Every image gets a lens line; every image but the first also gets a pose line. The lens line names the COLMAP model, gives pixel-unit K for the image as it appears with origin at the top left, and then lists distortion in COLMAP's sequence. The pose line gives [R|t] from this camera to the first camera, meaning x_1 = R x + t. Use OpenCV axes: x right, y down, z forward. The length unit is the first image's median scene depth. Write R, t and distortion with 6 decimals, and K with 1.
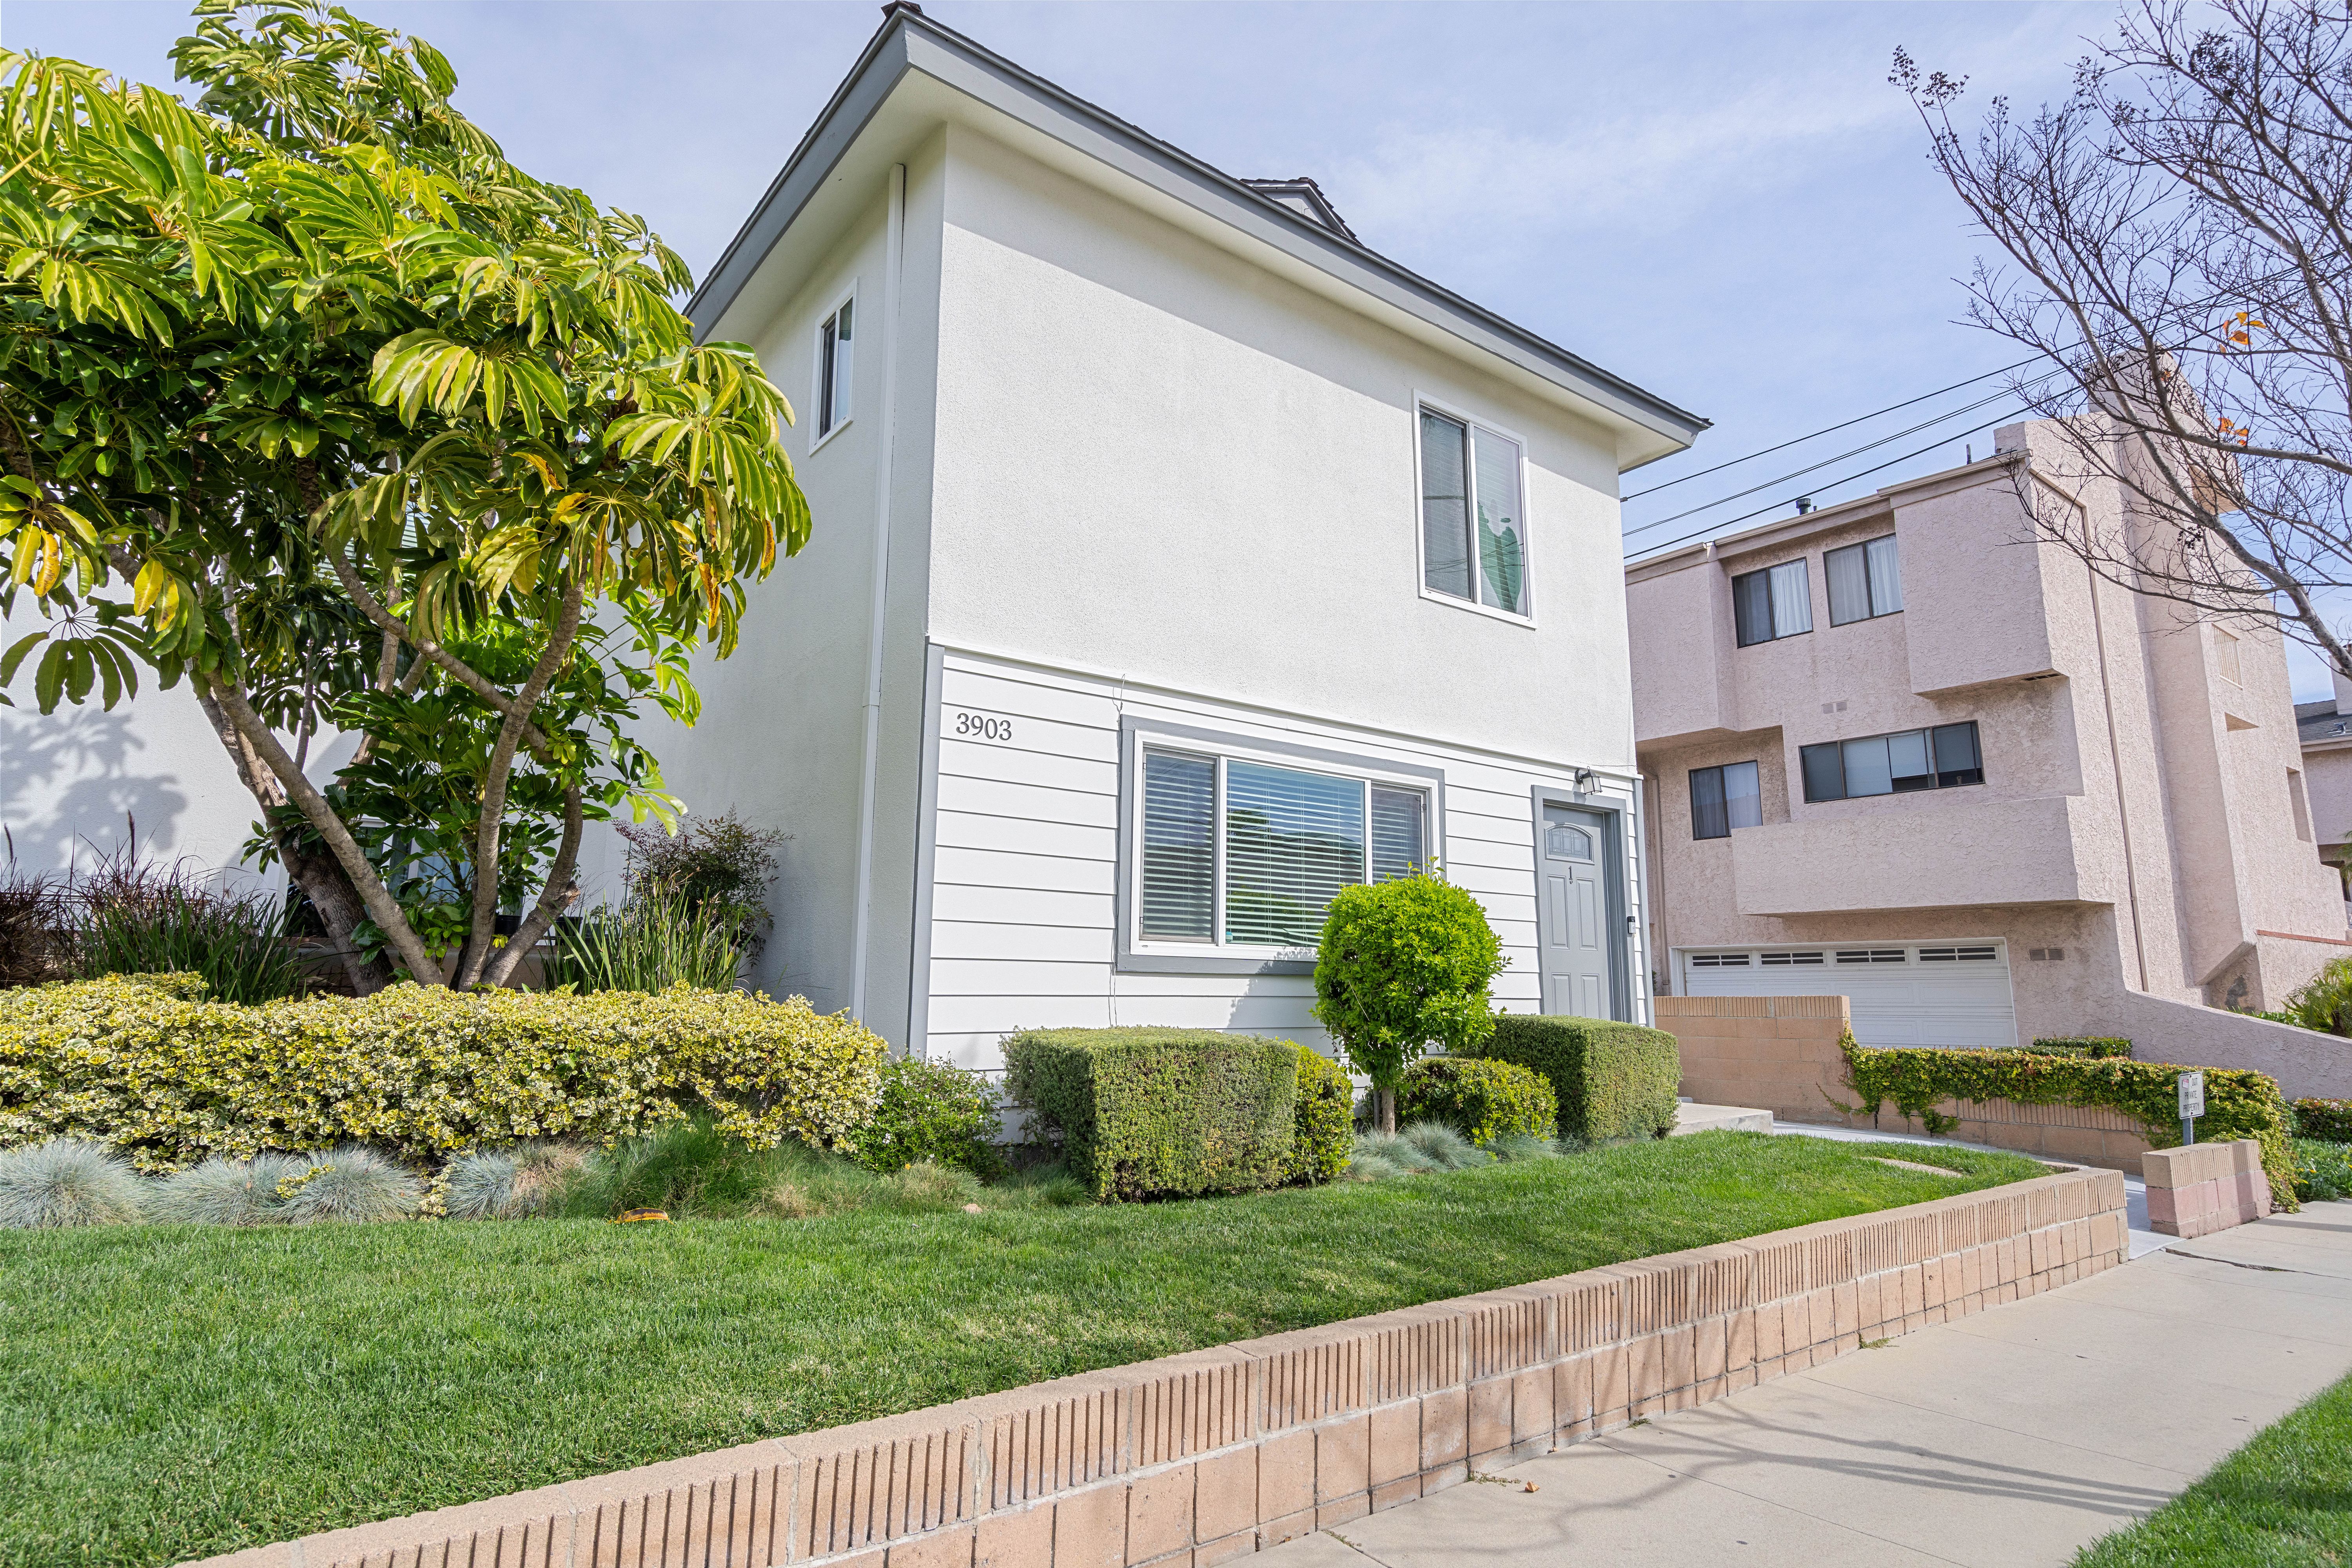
lens RADIAL K [[1261.3, 0, 1176.5], [0, 1261.3, 773.6], [0, 0, 1]] dist [0.000727, 0.000173]
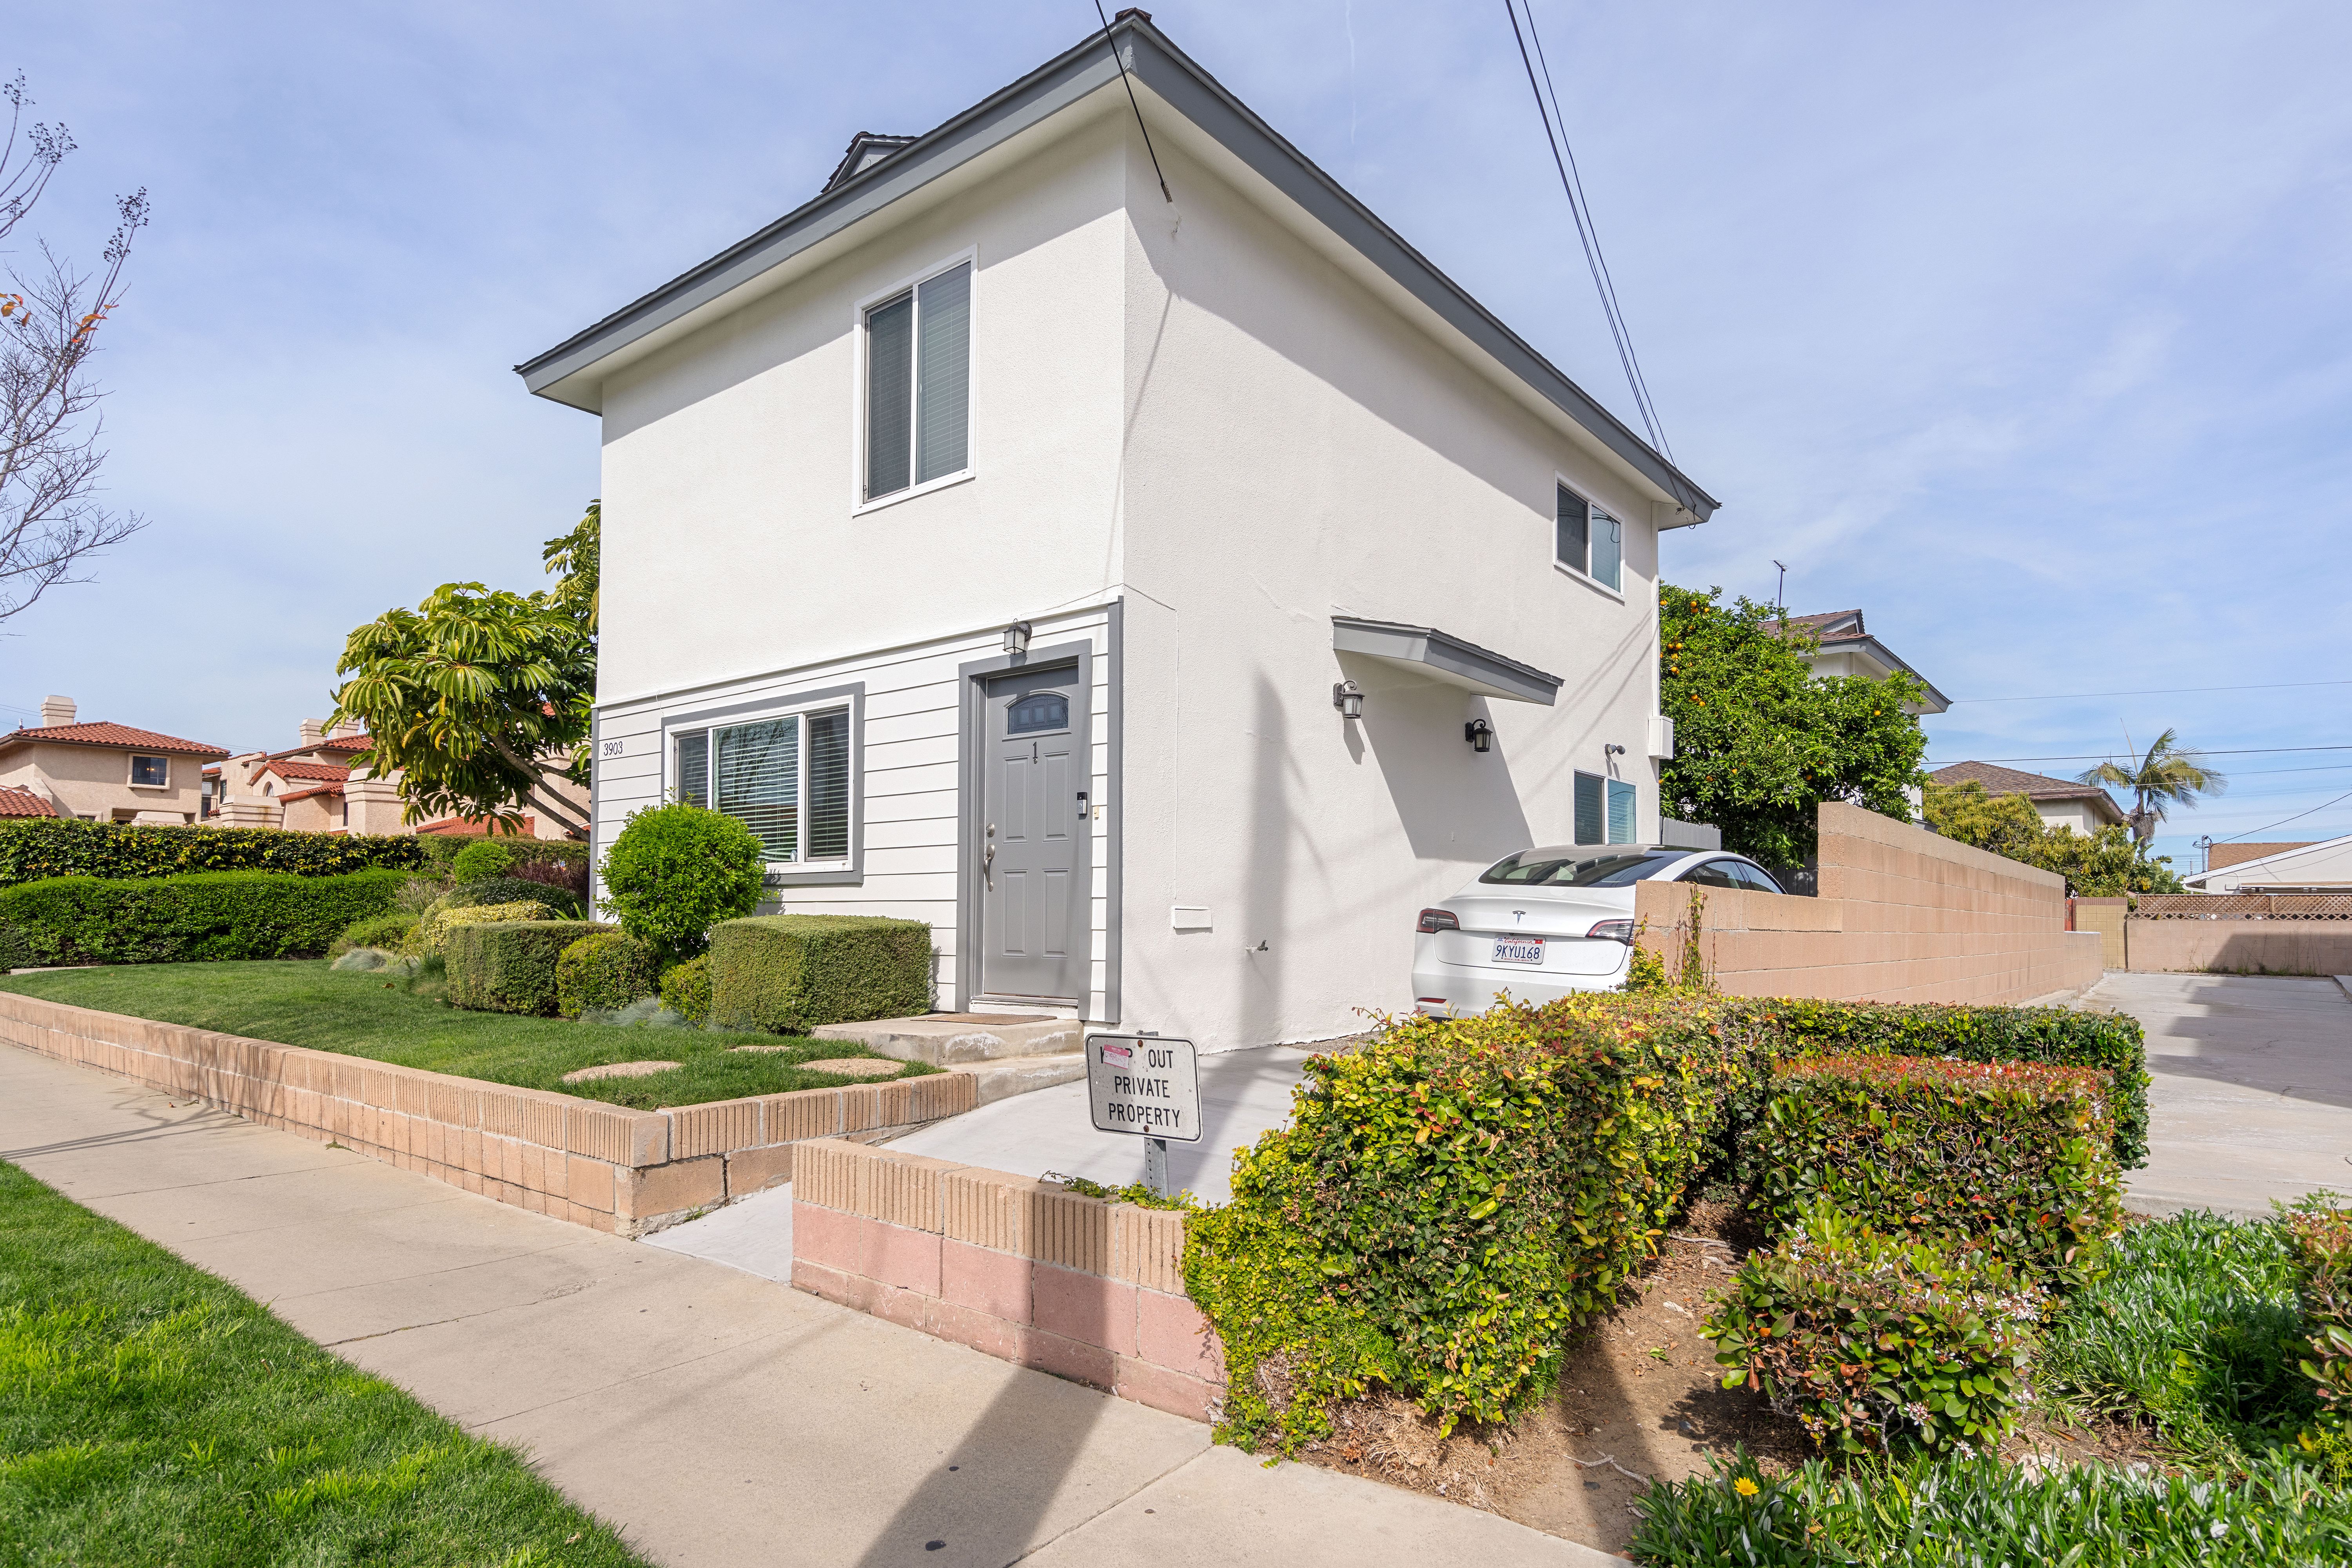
lens RADIAL K [[1261.3, 0, 1175.8], [0, 1261.3, 794.2], [0, 0, 1]] dist [0.000727, 0.000173]
pose [[0.250961, -0.077956, -0.964853, 1.182287], [0.197287, 0.979950, -0.027861, 0.155320], [0.947680, -0.183361, 0.261309, 0.902510]]
